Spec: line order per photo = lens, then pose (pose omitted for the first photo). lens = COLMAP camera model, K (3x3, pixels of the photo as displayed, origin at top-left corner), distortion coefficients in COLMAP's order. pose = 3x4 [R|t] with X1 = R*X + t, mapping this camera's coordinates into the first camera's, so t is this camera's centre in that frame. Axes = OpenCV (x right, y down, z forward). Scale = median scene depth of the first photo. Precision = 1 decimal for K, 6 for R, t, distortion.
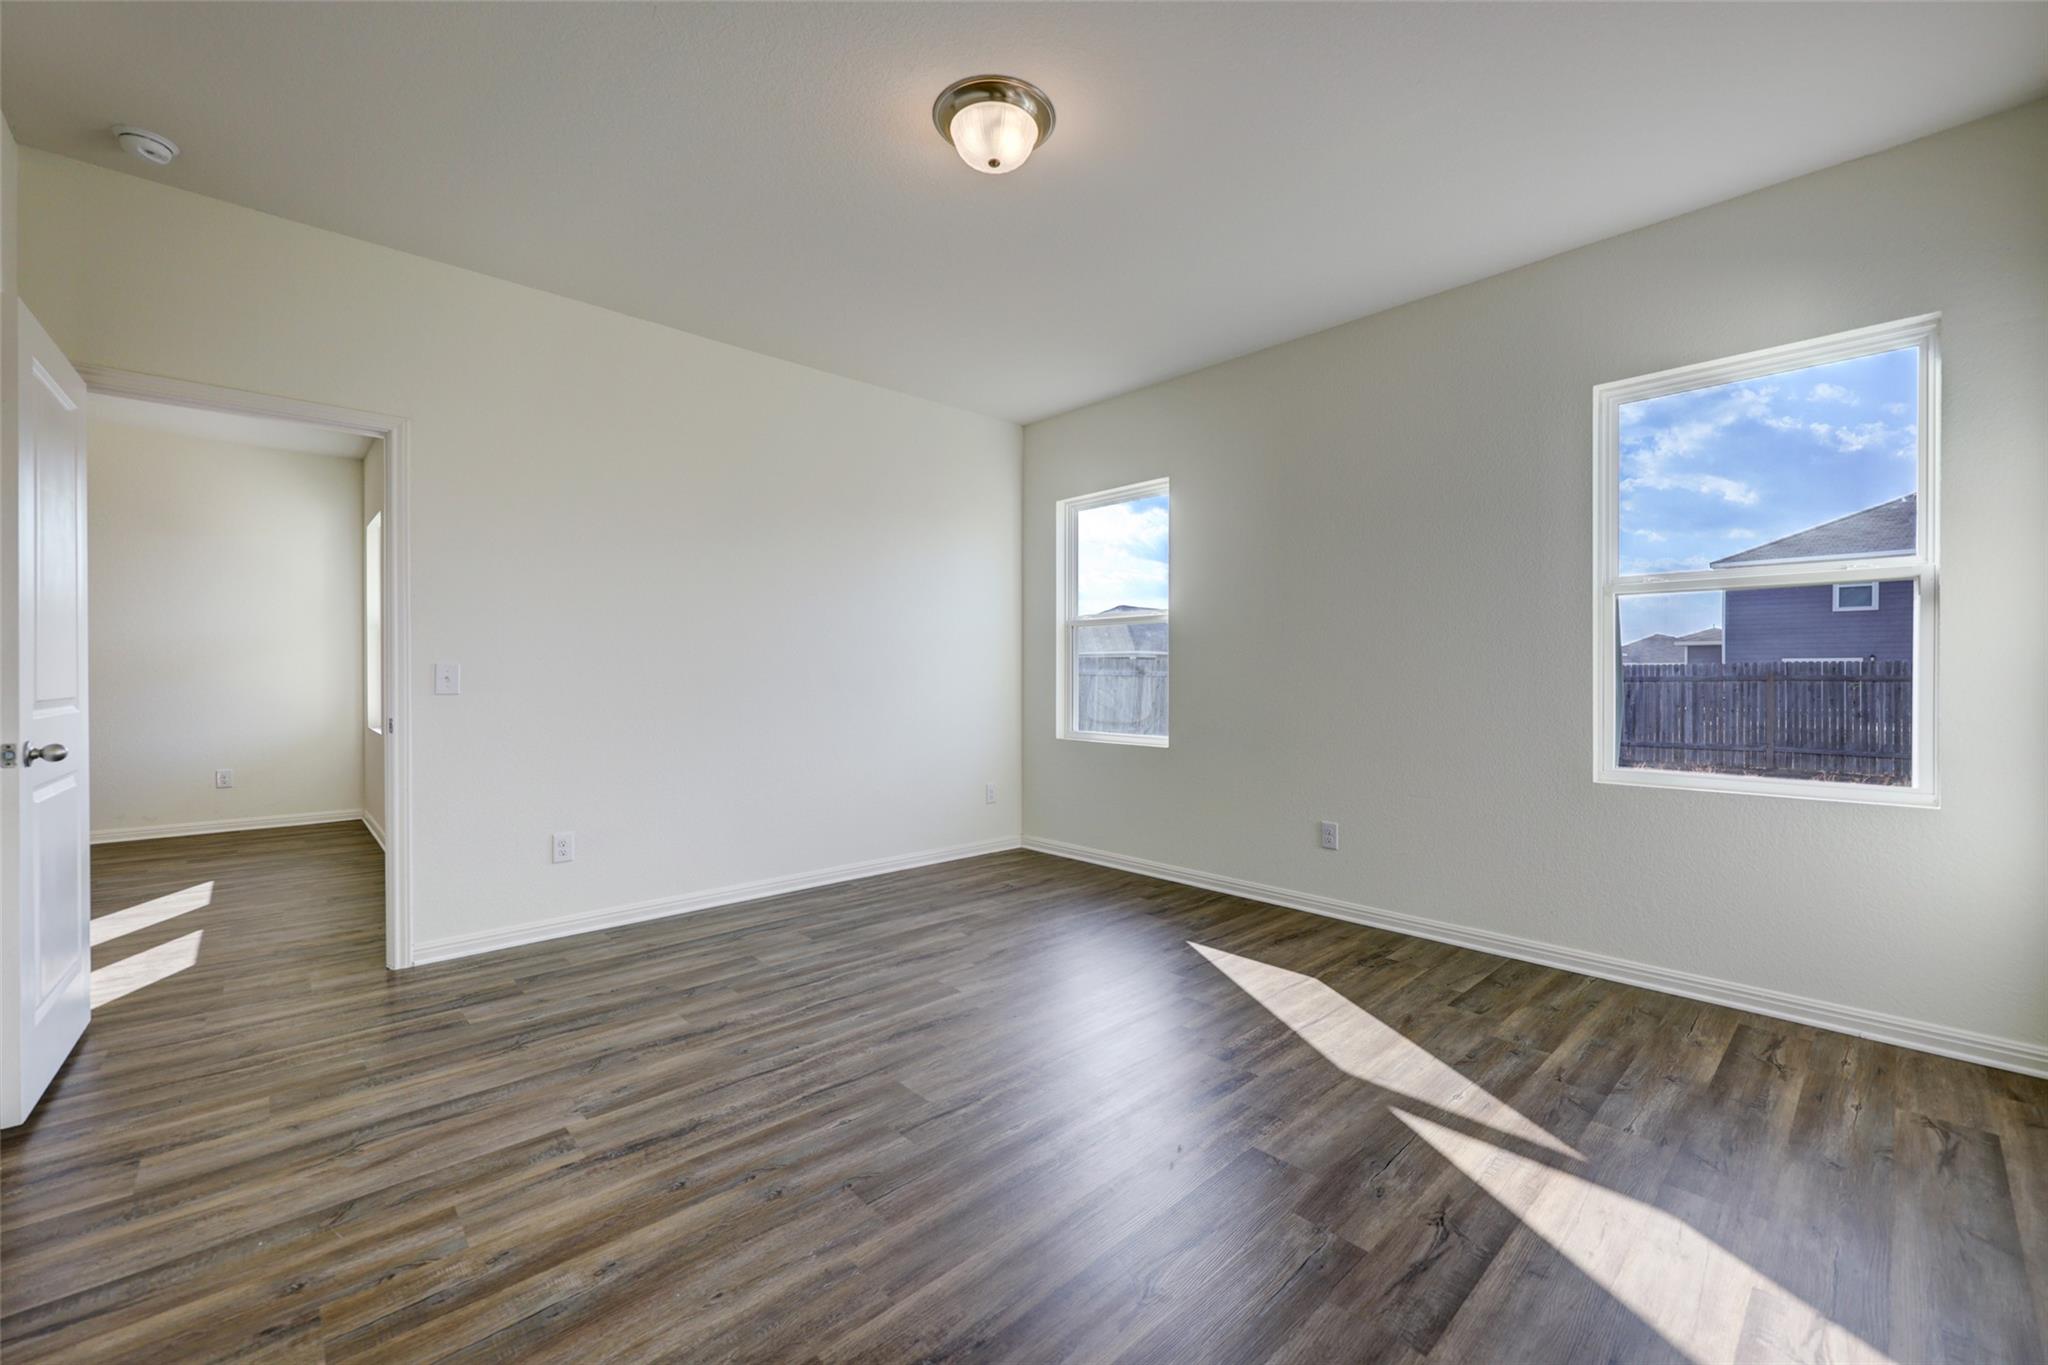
lens RADIAL K [[829.7, 0, 1025.4], [0, 829.7, 679.5], [0, 0, 1]] dist [-0.000083, 0.000609]
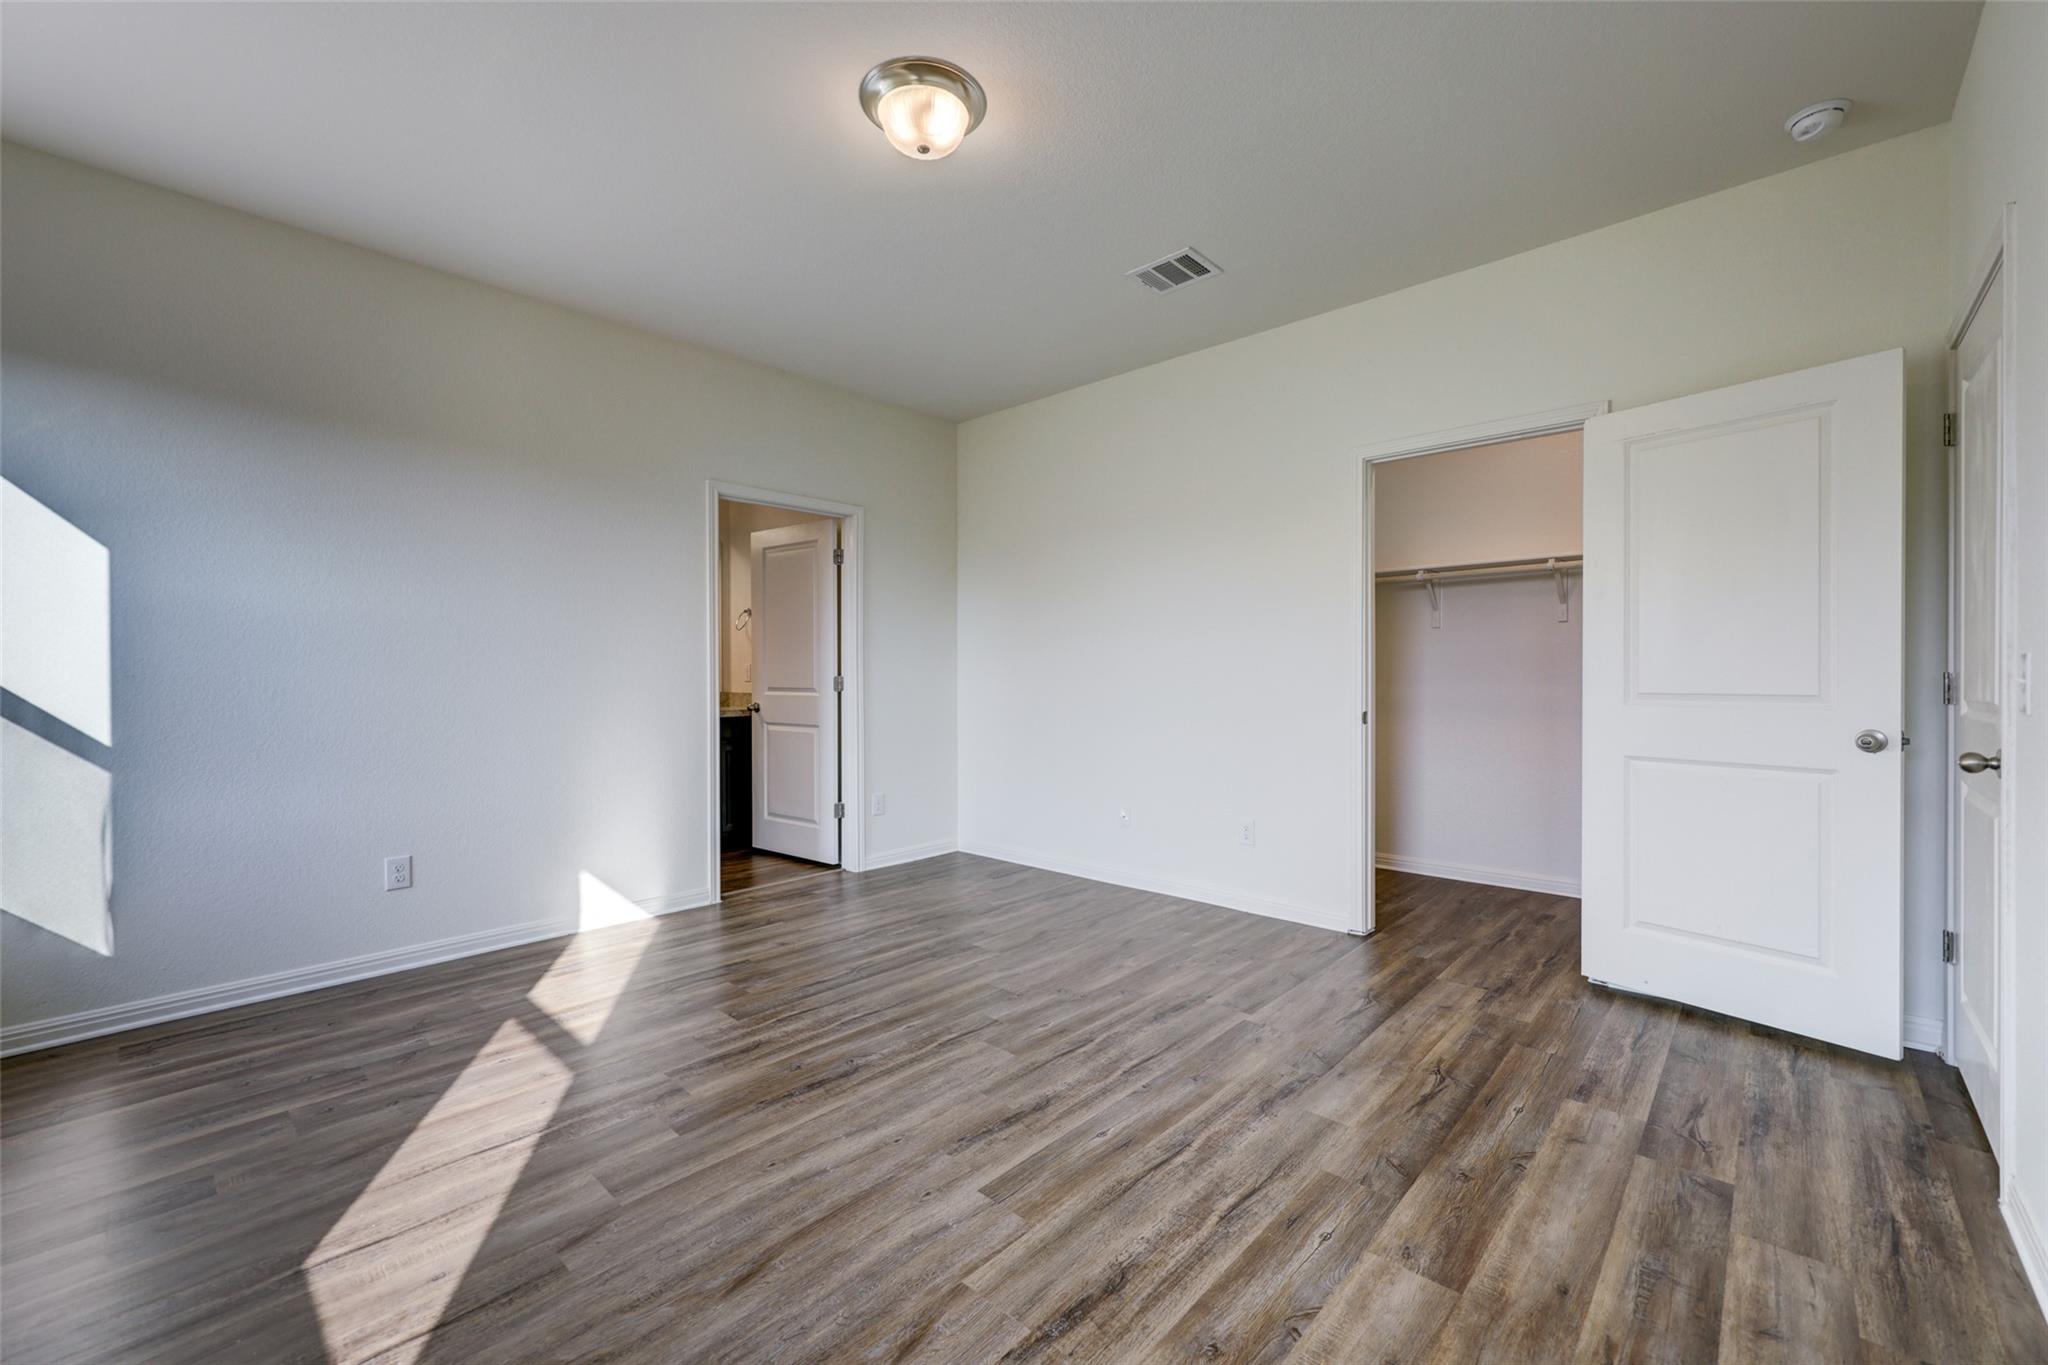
lens RADIAL K [[829.7, 0, 1030.9], [0, 829.7, 666.4], [0, 0, 1]] dist [-0.000083, 0.000609]
pose [[-0.996767, 0.003415, -0.080278, -0.080334], [0.003749, 0.999985, -0.004015, -0.014321], [0.080263, -0.004303, -0.996764, 1.919260]]
